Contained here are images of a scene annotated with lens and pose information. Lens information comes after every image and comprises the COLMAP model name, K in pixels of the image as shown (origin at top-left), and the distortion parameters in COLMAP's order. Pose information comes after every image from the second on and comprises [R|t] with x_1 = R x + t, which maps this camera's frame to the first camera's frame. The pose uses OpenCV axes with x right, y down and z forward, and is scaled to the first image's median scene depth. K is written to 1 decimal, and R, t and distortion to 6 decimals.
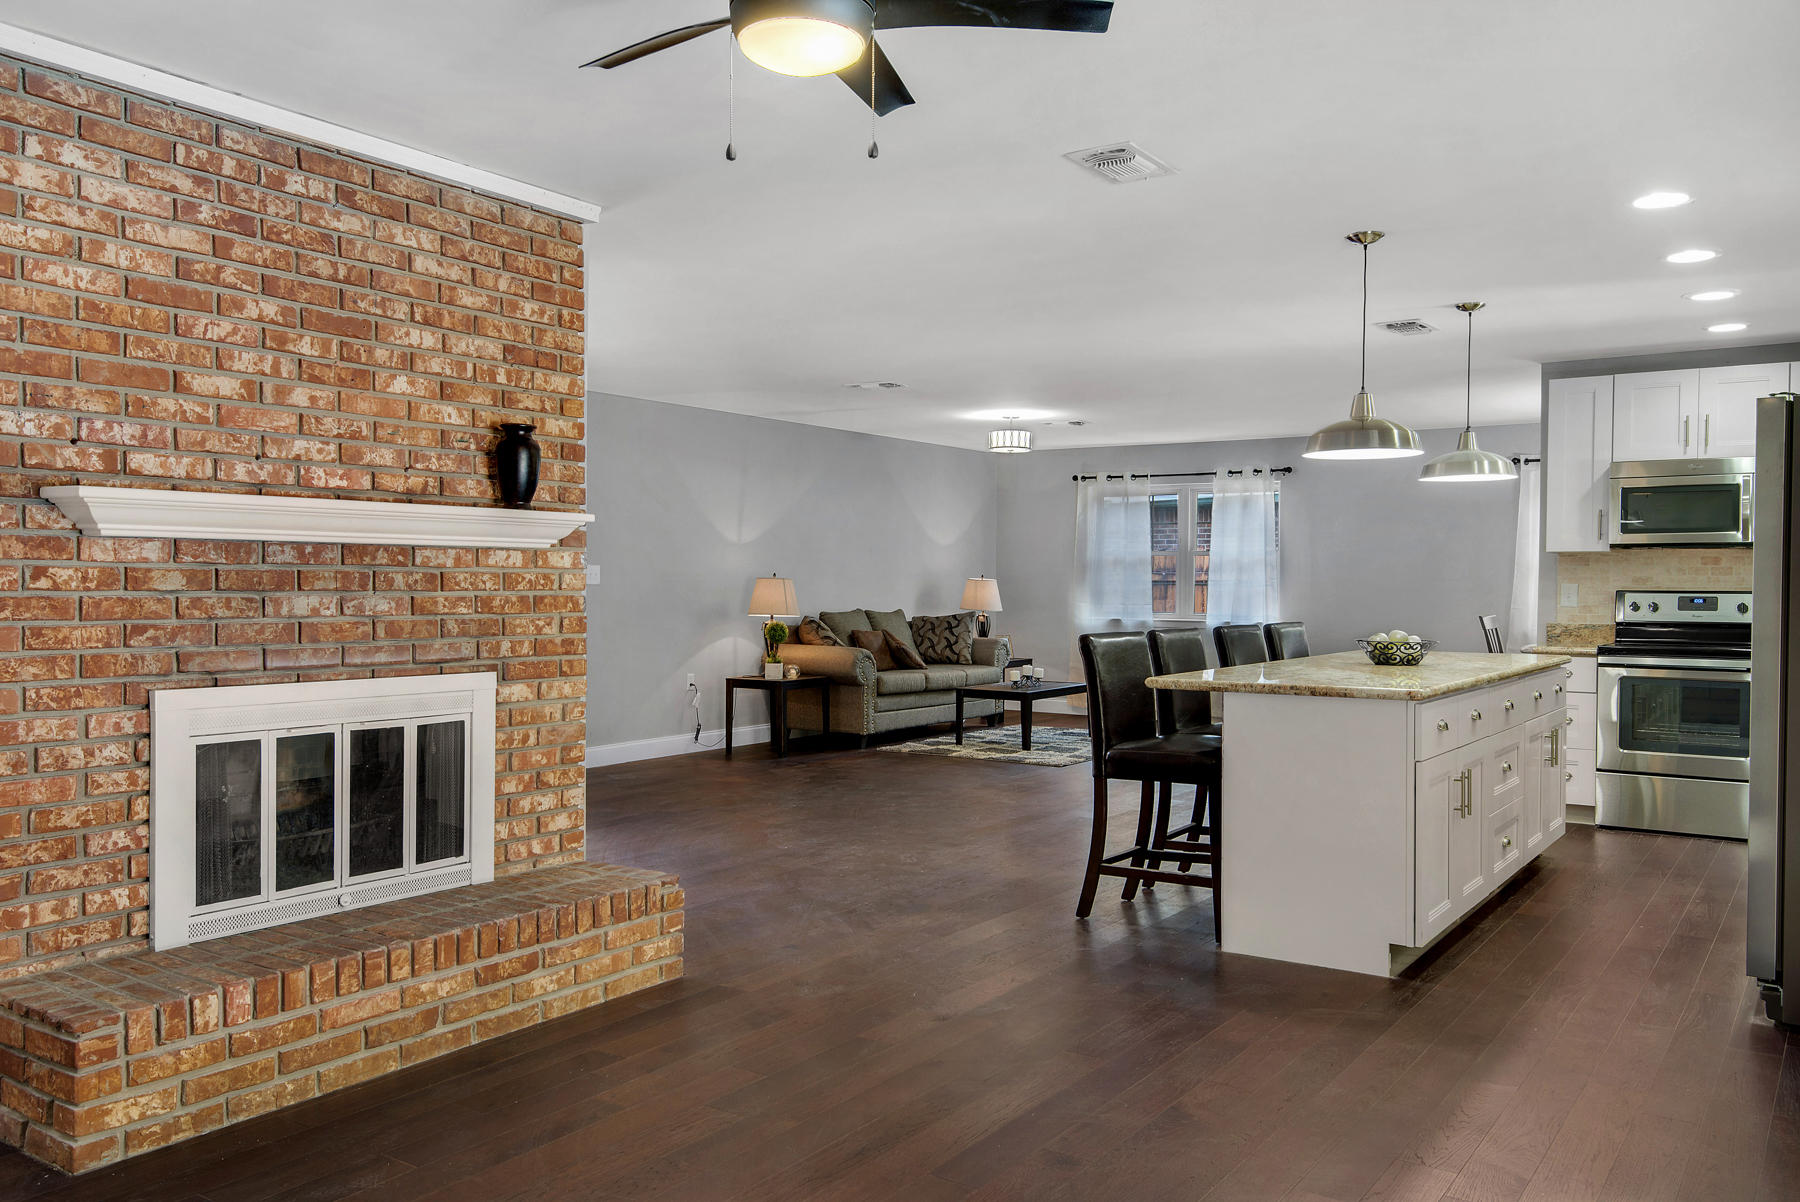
lens RADIAL K [[1421.6, 0, 899.3], [0, 1421.6, 591.0], [0, 0, 1]] dist [-0.000800, -0.004711]
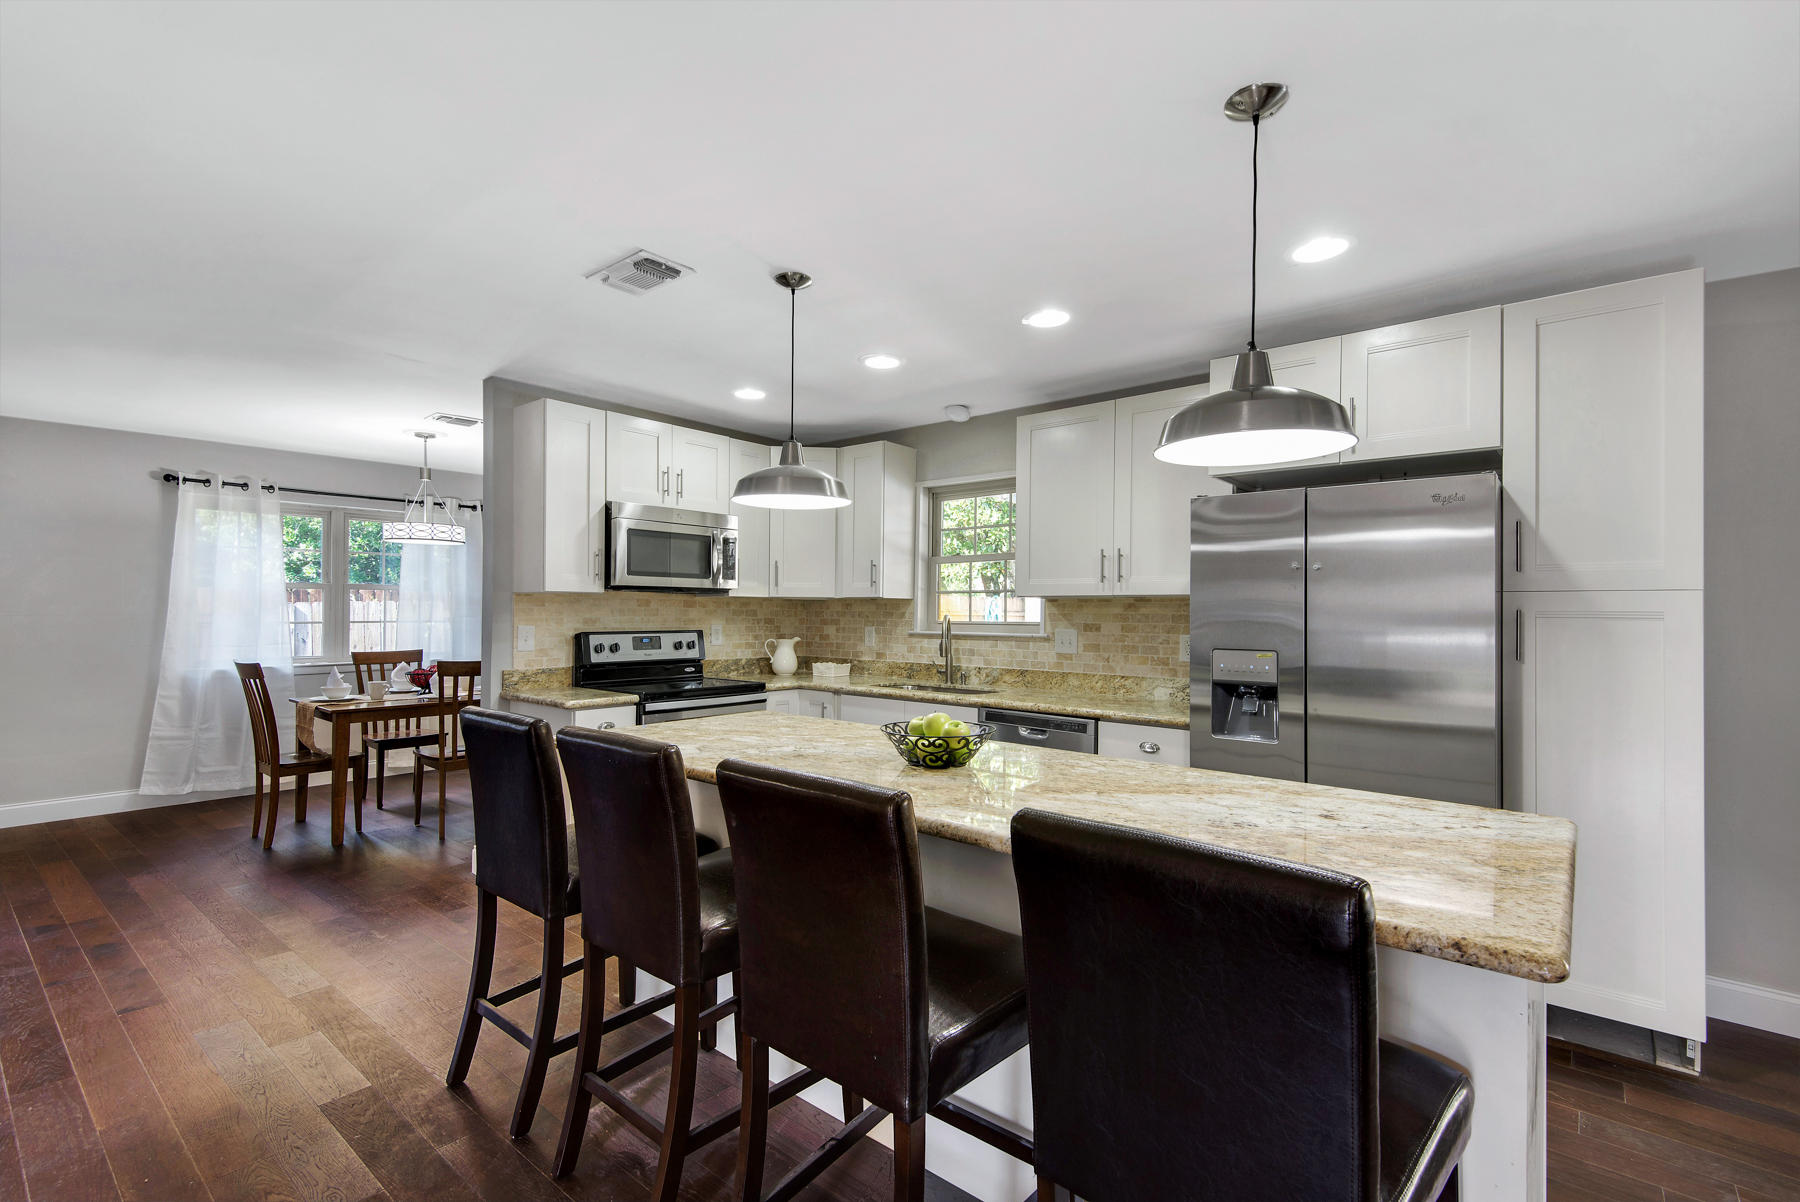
lens RADIAL K [[801.0, 0, 900.0], [0, 801.0, 601.0], [0, 0, 1]] dist [0.031484, -0.021867]
pose [[0.096718, 0.006345, 0.995292, -0.042132], [-0.000801, 0.999980, -0.006297, -0.033555], [-0.995312, -0.000189, 0.096721, 1.317441]]
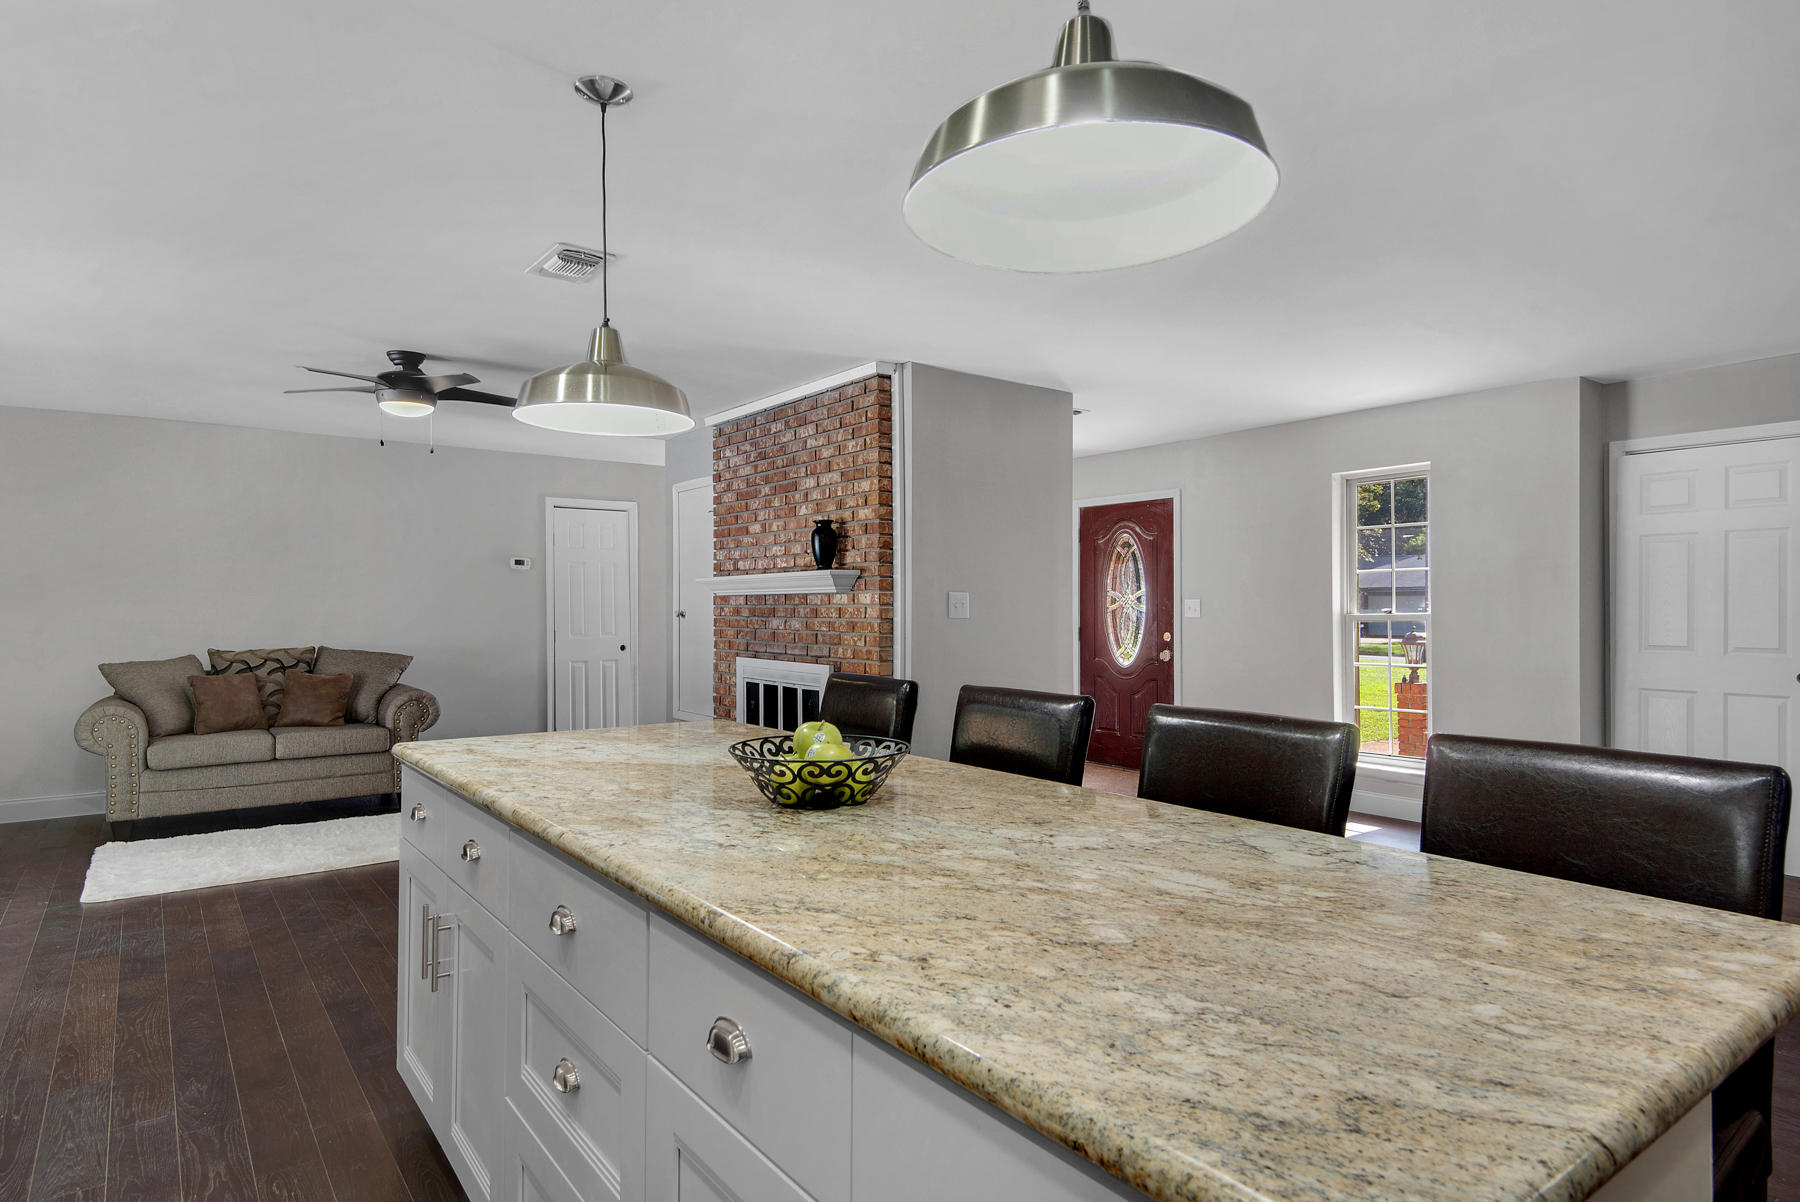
lens RADIAL K [[989.0, 0, 890.7], [0, 989.0, 592.6], [0, 0, 1]] dist [0.034767, -0.030252]
pose [[-0.330701, -0.019407, -0.943536, 0.830683], [-0.007225, 0.999811, -0.018032, -0.010343], [0.943708, 0.000853, -0.330779, 1.486769]]
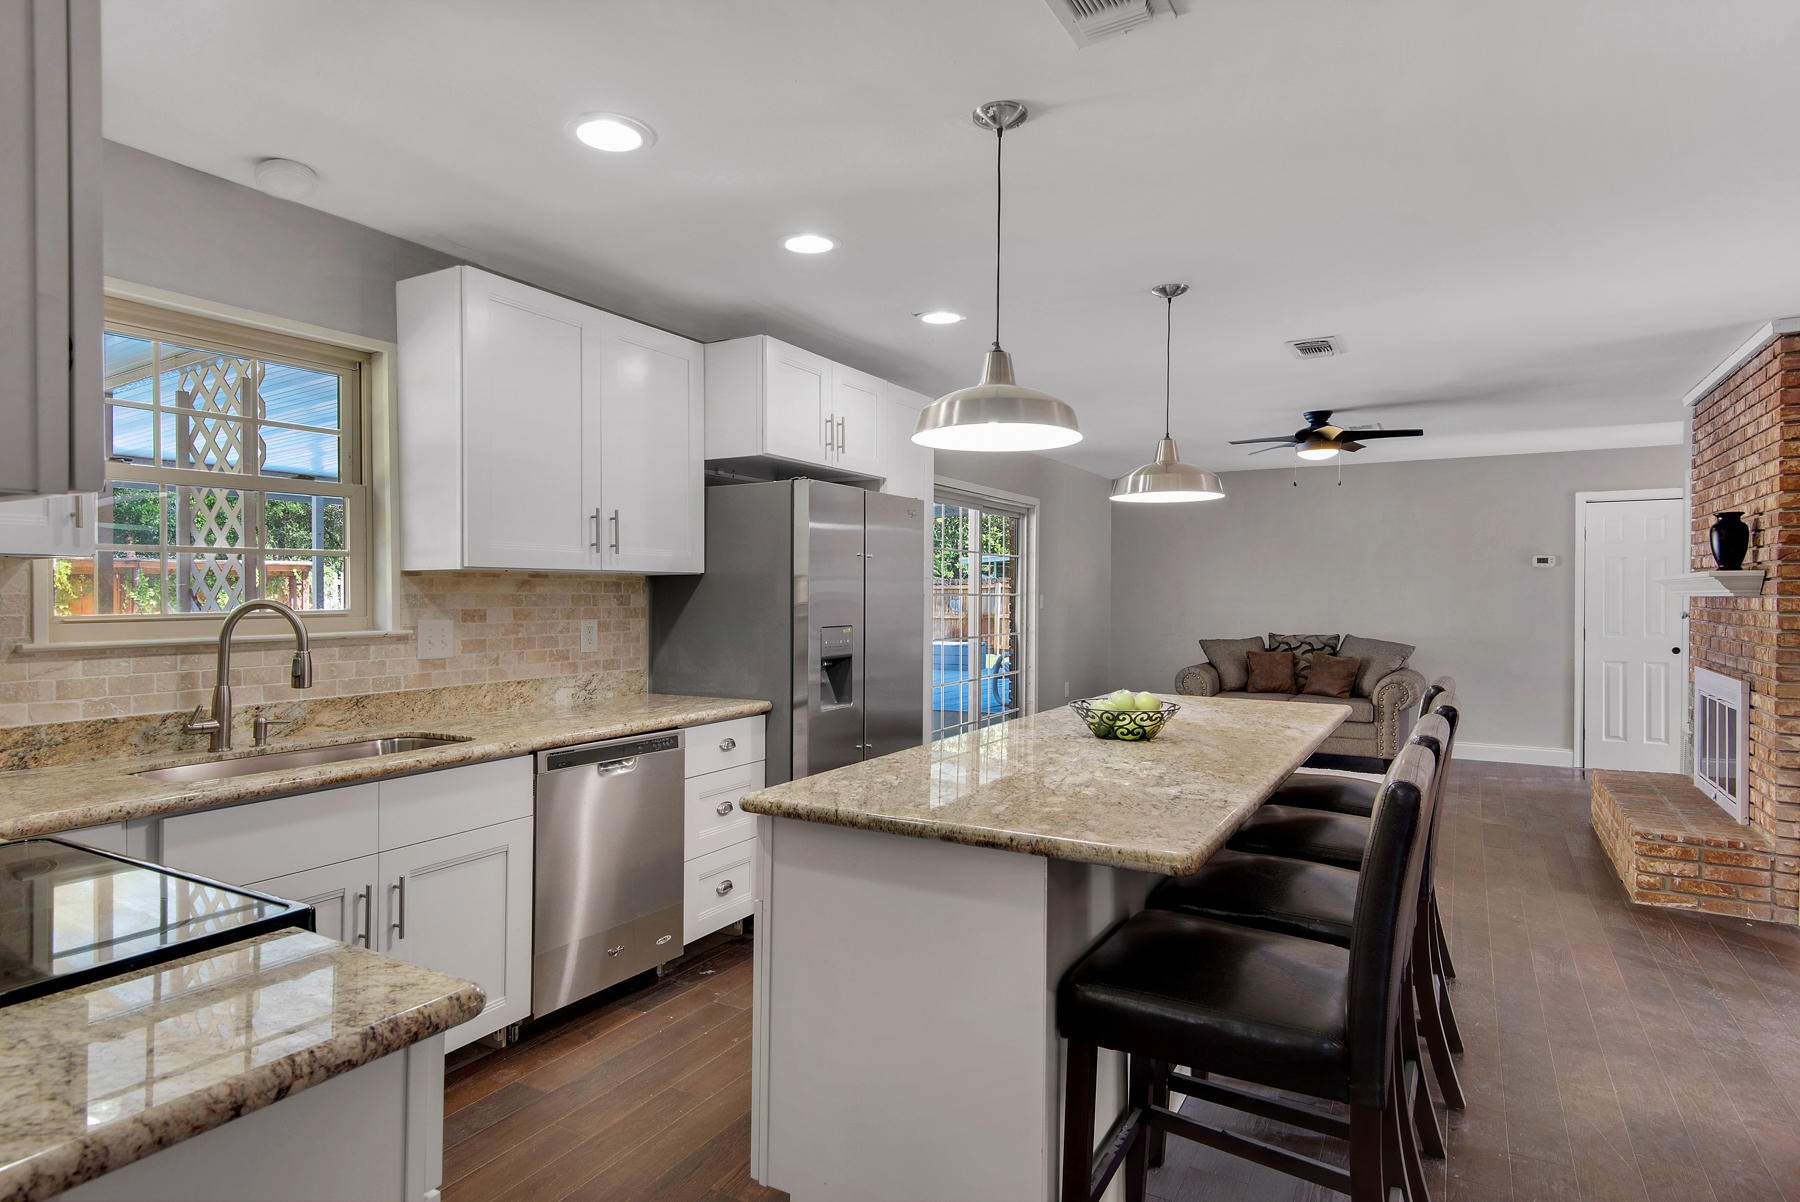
lens RADIAL K [[989.0, 0, 890.7], [0, 989.0, 592.6], [0, 0, 1]] dist [0.034767, -0.030252]
pose [[-0.997661, -0.008767, -0.067789, 0.673973], [-0.009257, 0.999933, 0.006909, -0.034988], [0.067724, 0.007521, -0.997676, 2.009870]]
